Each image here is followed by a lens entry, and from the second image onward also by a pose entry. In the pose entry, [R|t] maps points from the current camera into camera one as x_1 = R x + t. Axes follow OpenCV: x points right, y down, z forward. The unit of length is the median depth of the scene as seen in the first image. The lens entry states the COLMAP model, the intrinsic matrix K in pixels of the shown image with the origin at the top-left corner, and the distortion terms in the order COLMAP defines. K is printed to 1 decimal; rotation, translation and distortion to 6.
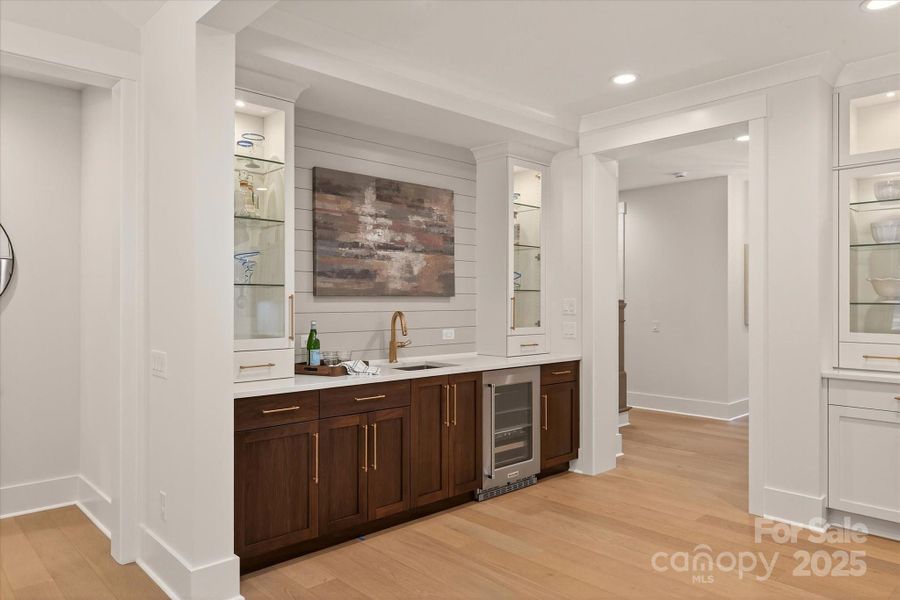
lens RADIAL K [[592.1, 0, 450.0], [0, 592.1, 300.0], [0, 0, 1]] dist [0.005476, 0.001251]
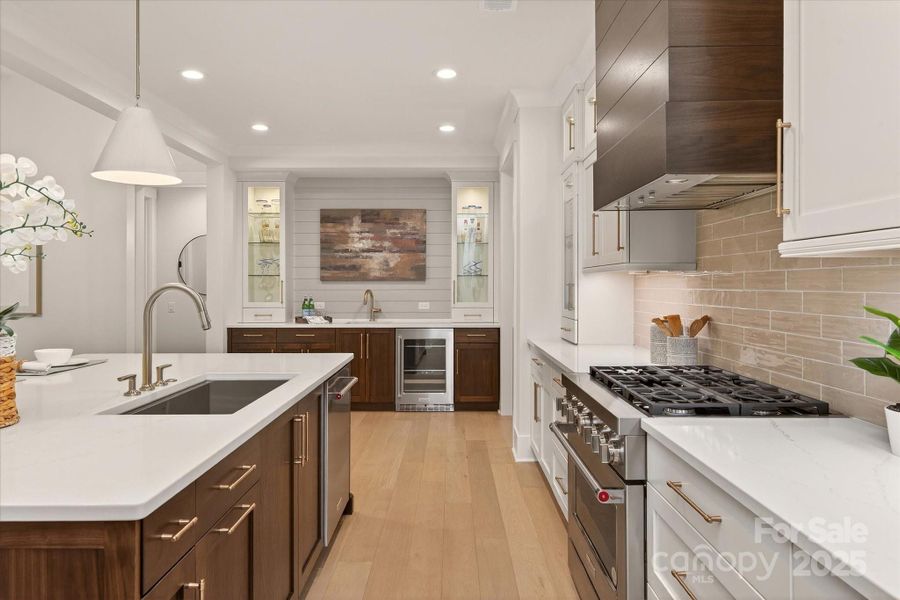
lens RADIAL K [[583.1, 0, 455.3], [0, 583.1, 286.3], [0, 0, 1]] dist [-0.000084, -0.000366]
pose [[0.737938, 0.002087, -0.674865, 1.168722], [0.001736, 0.999986, 0.004991, 0.001913], [0.674866, -0.004855, 0.737924, -0.030519]]
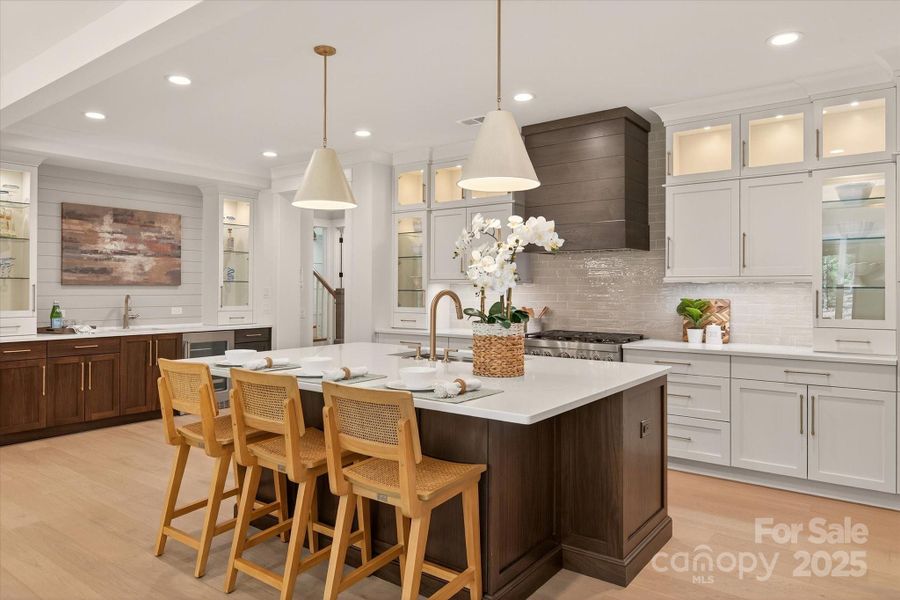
lens RADIAL K [[583.1, 0, 455.3], [0, 583.1, 286.3], [0, 0, 1]] dist [-0.000084, -0.000366]
pose [[0.983835, 0.004232, 0.179030, 0.475796], [-0.003675, 0.999987, -0.003444, -0.001296], [-0.179042, 0.002731, 0.983838, -0.642774]]
